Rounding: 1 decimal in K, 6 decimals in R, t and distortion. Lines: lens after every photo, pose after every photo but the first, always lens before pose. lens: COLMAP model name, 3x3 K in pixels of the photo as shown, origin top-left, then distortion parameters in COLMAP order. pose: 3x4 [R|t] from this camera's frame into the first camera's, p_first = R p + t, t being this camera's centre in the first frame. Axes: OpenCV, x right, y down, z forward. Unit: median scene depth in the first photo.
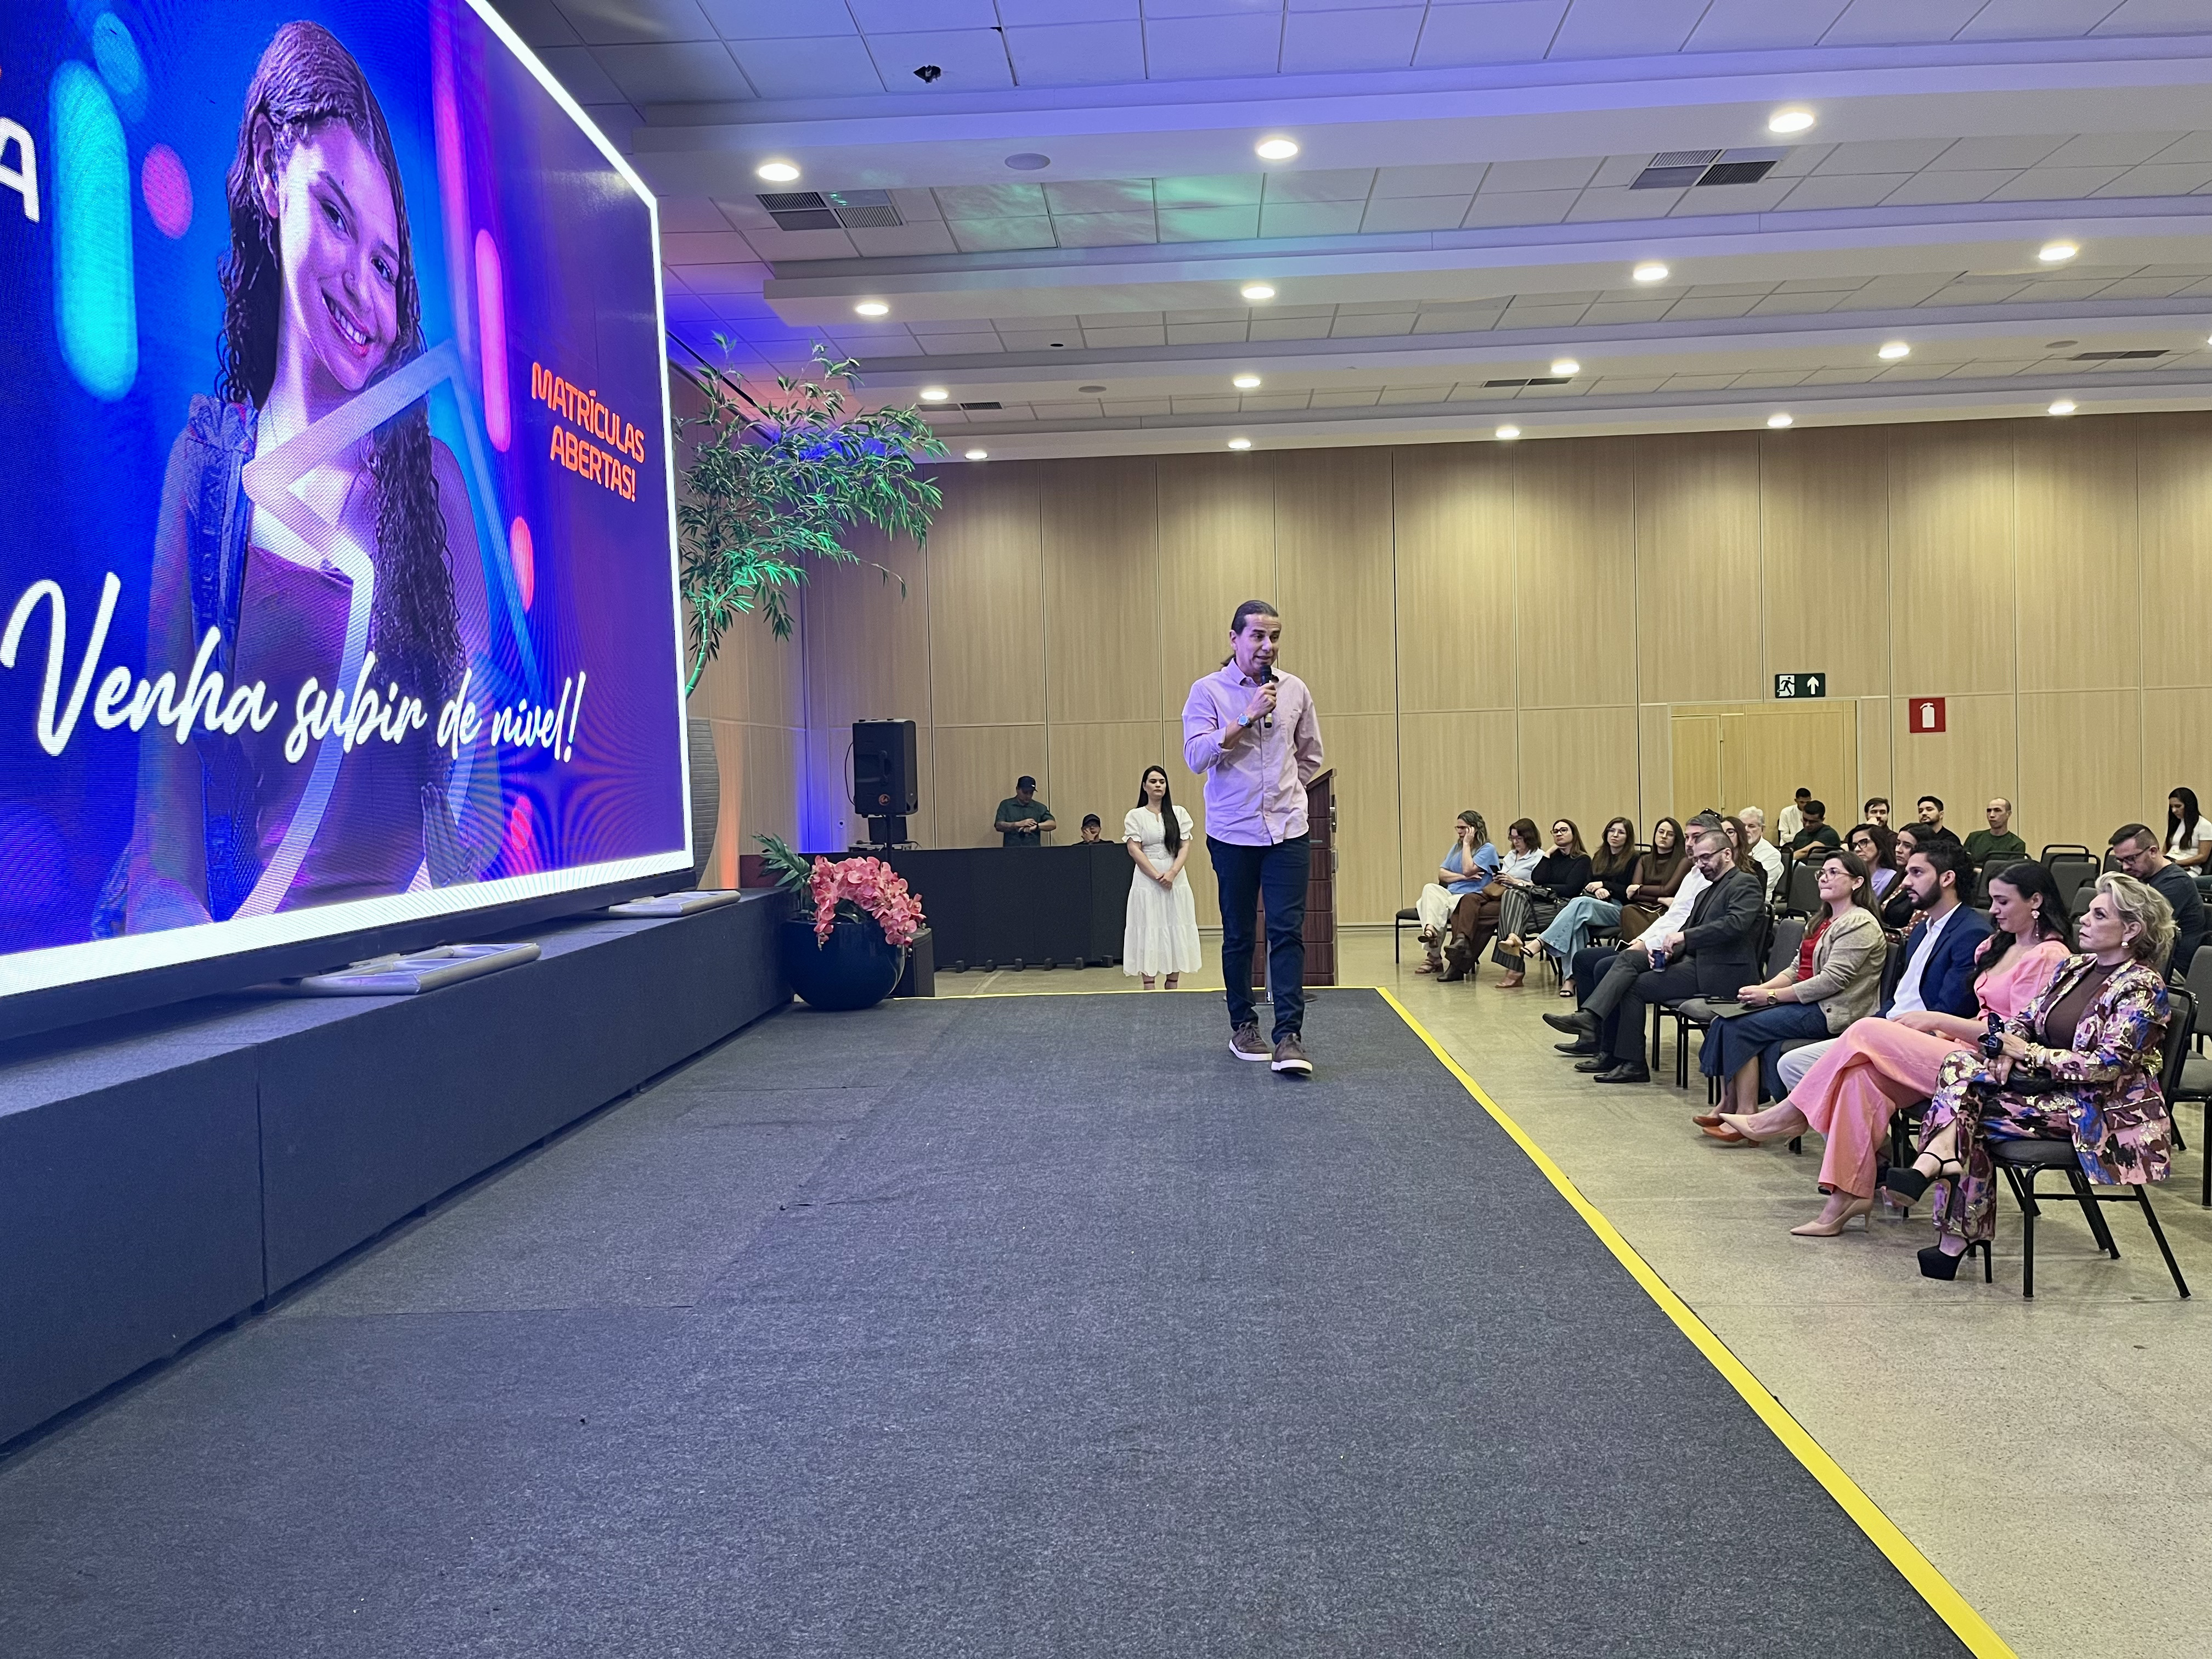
lens RADIAL K [[1690.5, 0, 1089.3], [0, 1690.5, 836.2], [0, 0, 1]] dist [0.074257, -0.064969]
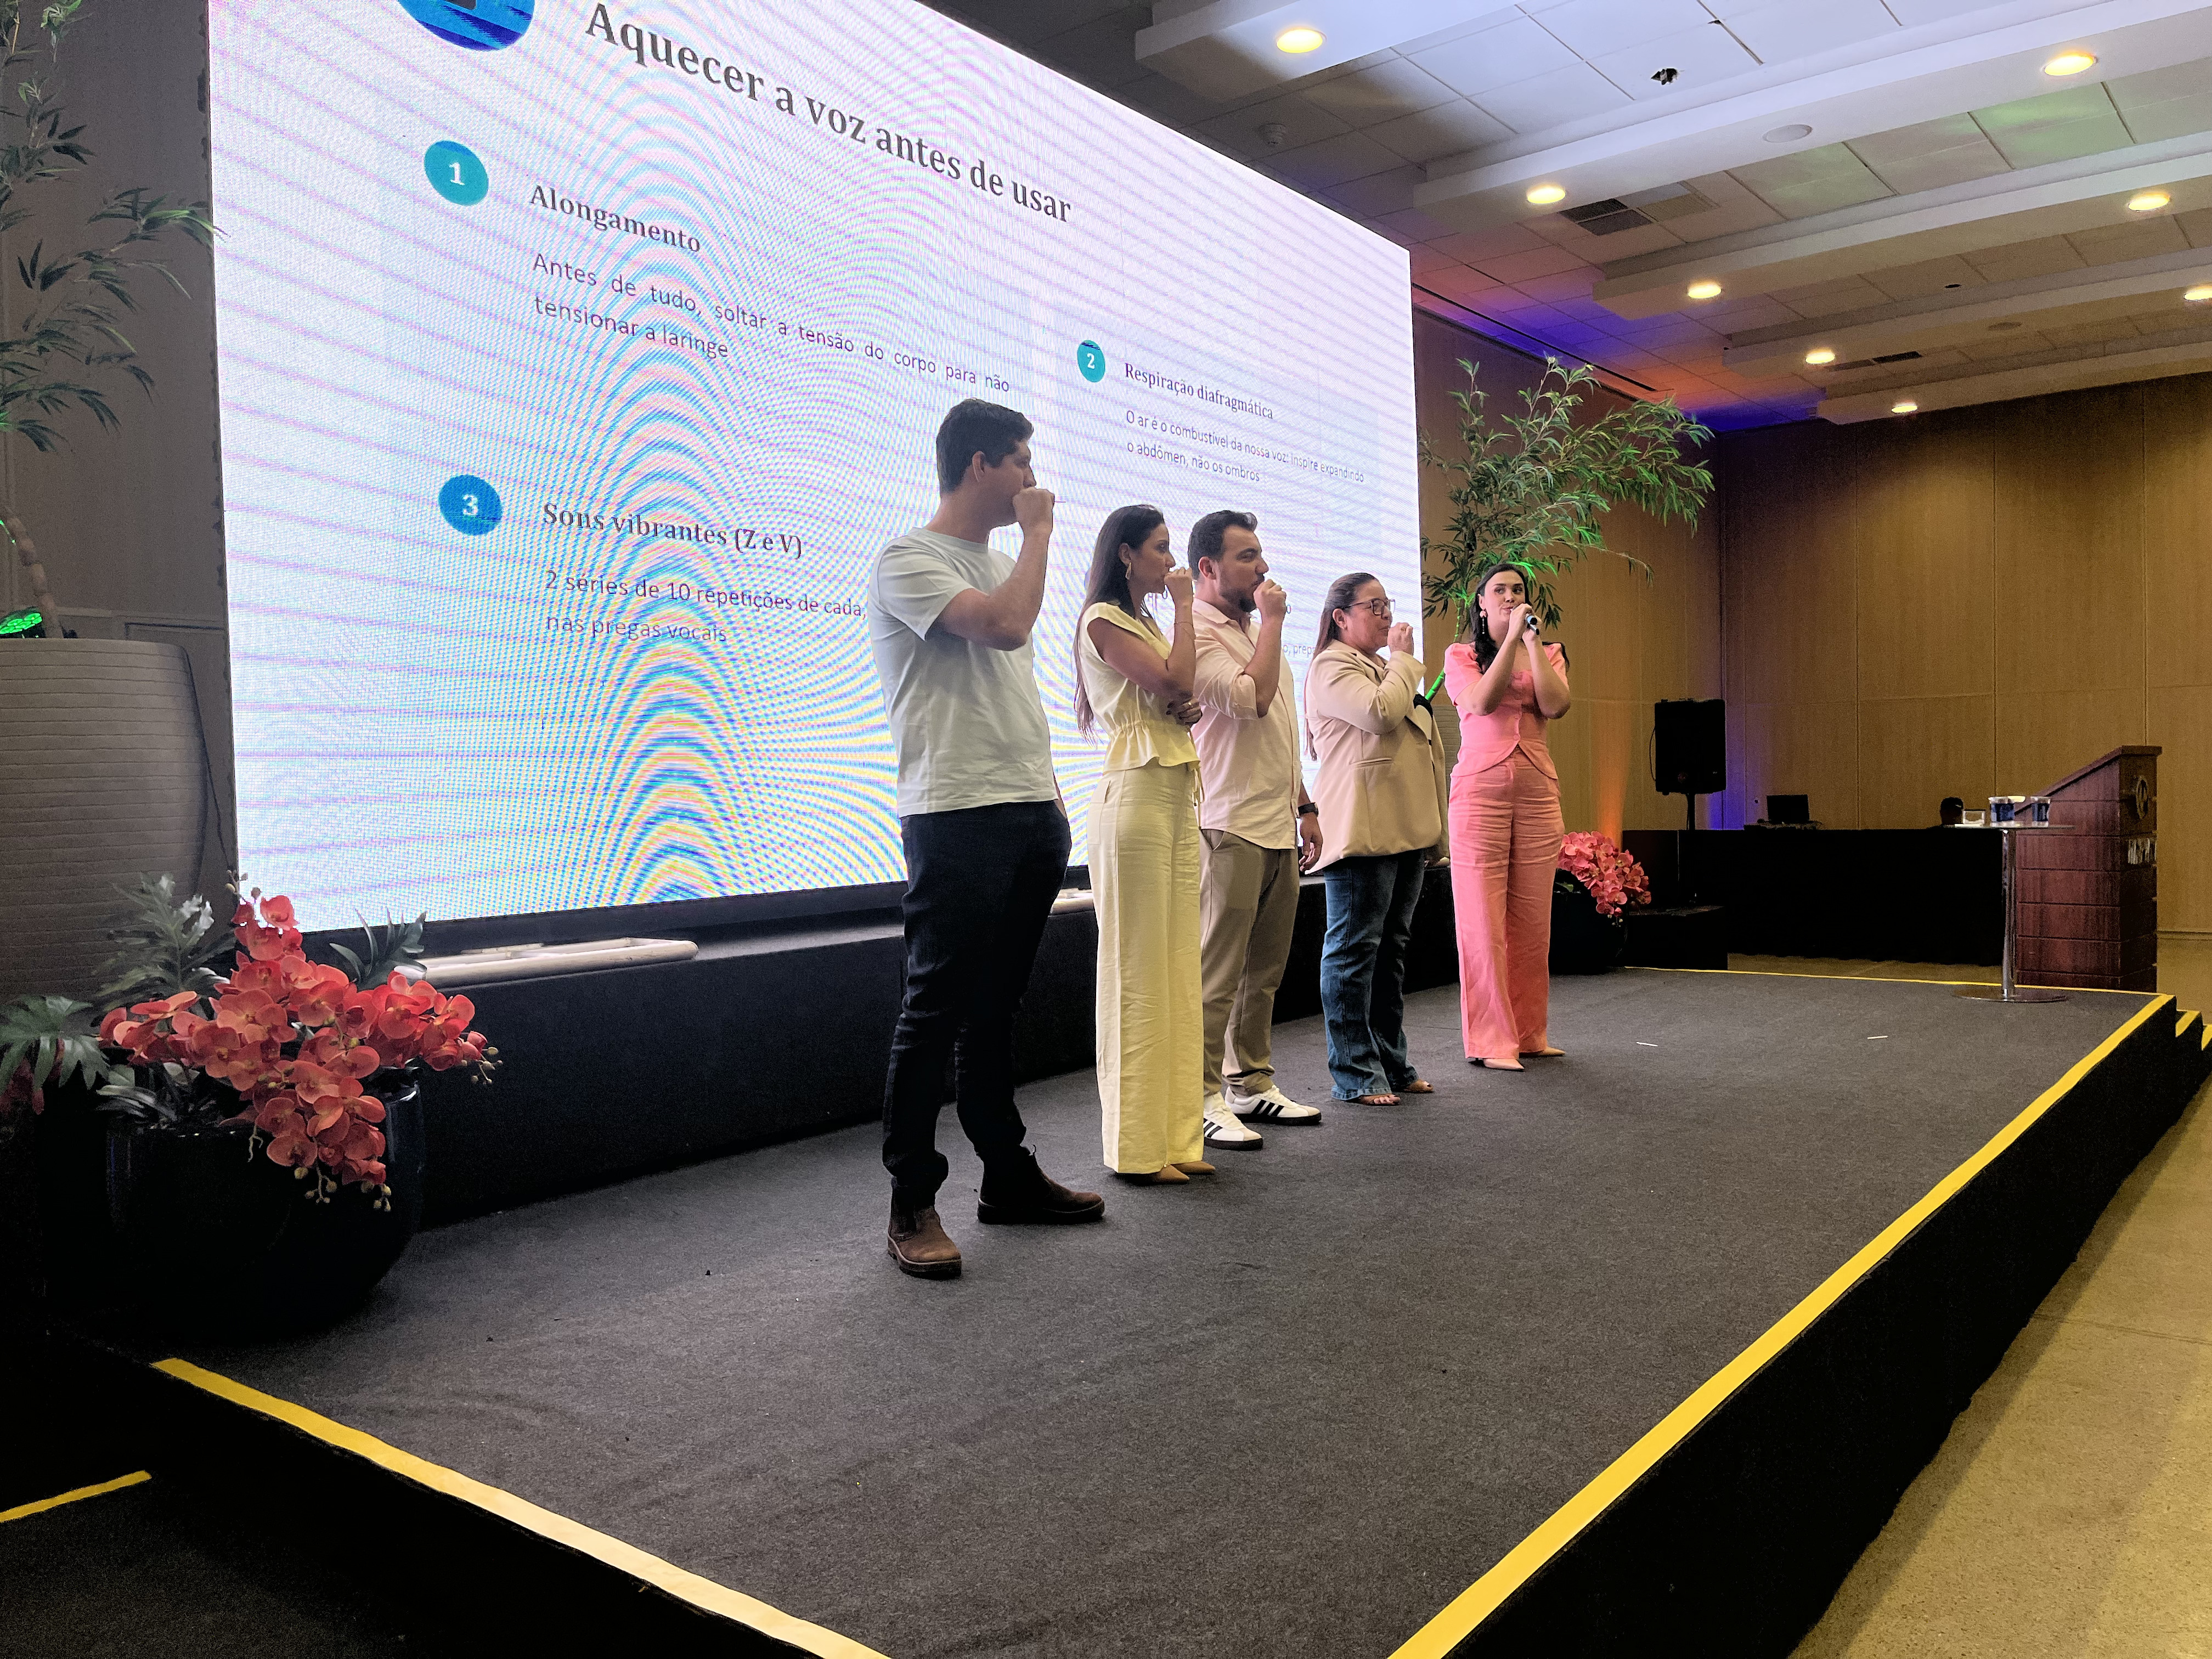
lens RADIAL K [[1690.5, 0, 1119.8], [0, 1690.5, 828.3], [0, 0, 1]] dist [0.074257, -0.064969]
pose [[0.824696, 0.019828, -0.565229, 0.165463], [-0.015573, 0.999802, 0.012350, 0.001382], [0.565362, -0.001383, 0.824842, -0.032391]]
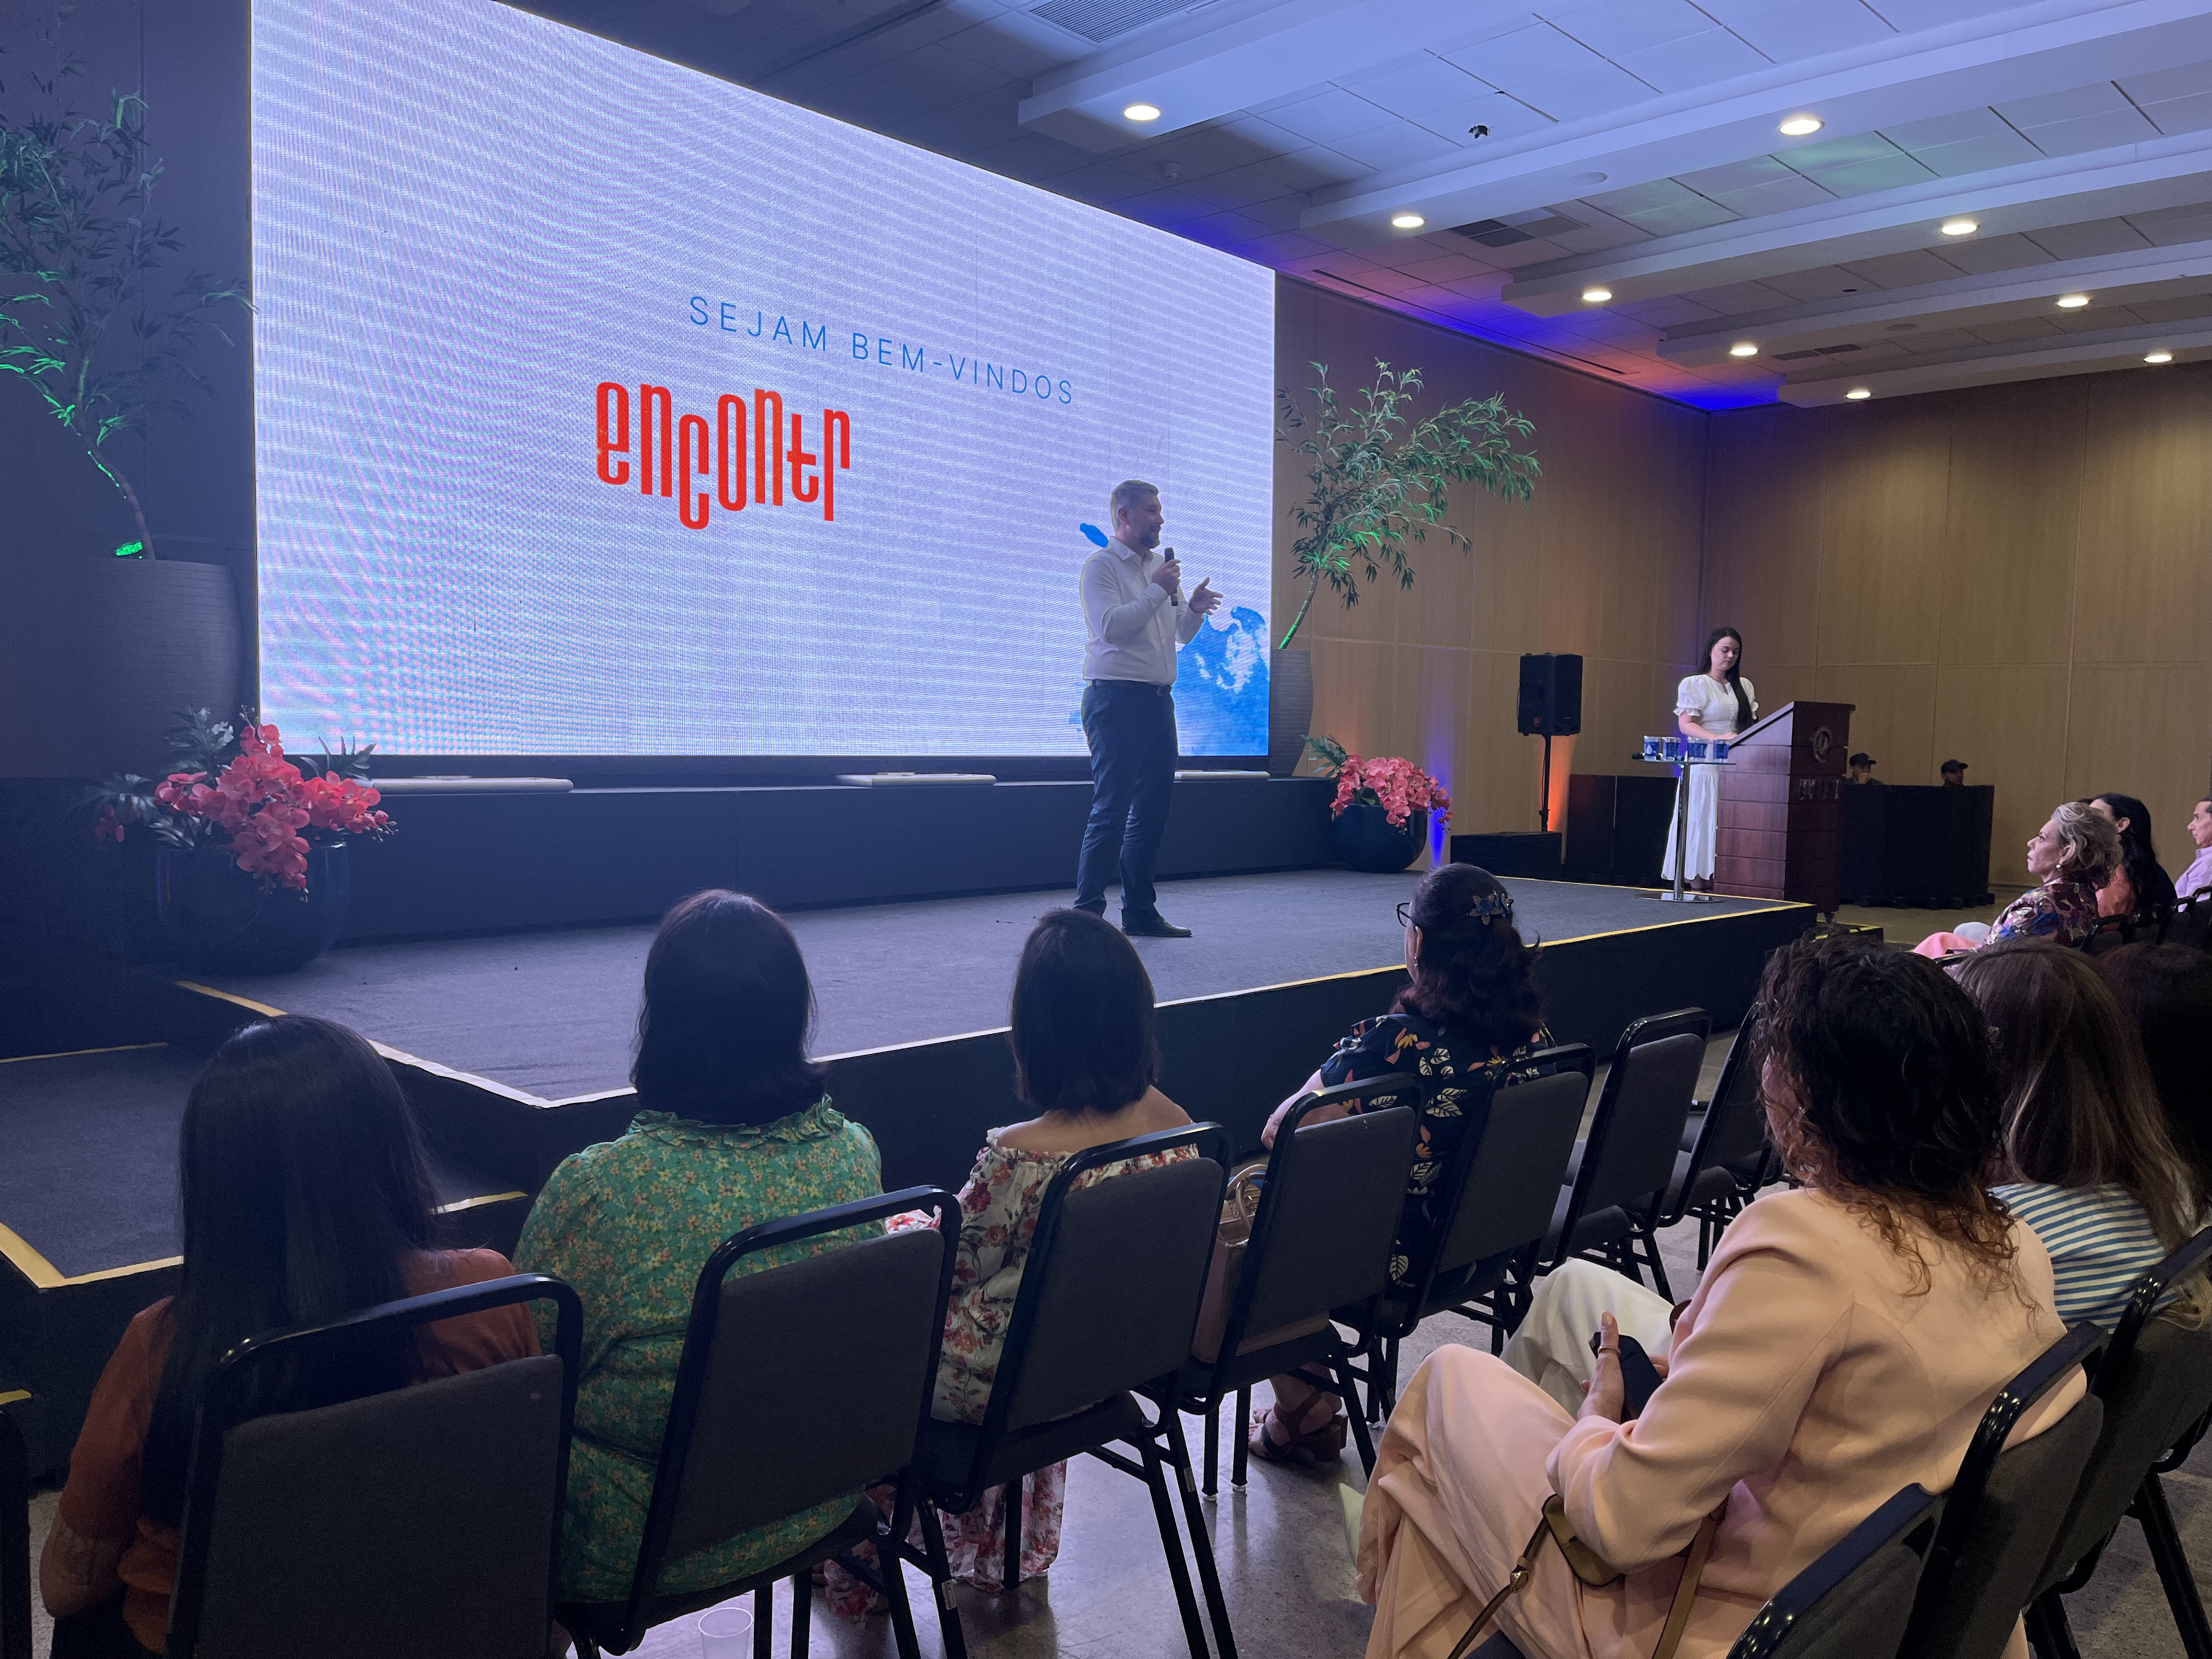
lens RADIAL K [[1690.5, 0, 1120.4], [0, 1690.5, 840.6], [0, 0, 1]] dist [0.074257, -0.064969]
pose [[0.760477, 0.081637, -0.644213, 0.398274], [-0.059525, 0.996653, 0.056032, 0.011675], [0.646631, -0.004264, 0.762791, -0.089336]]
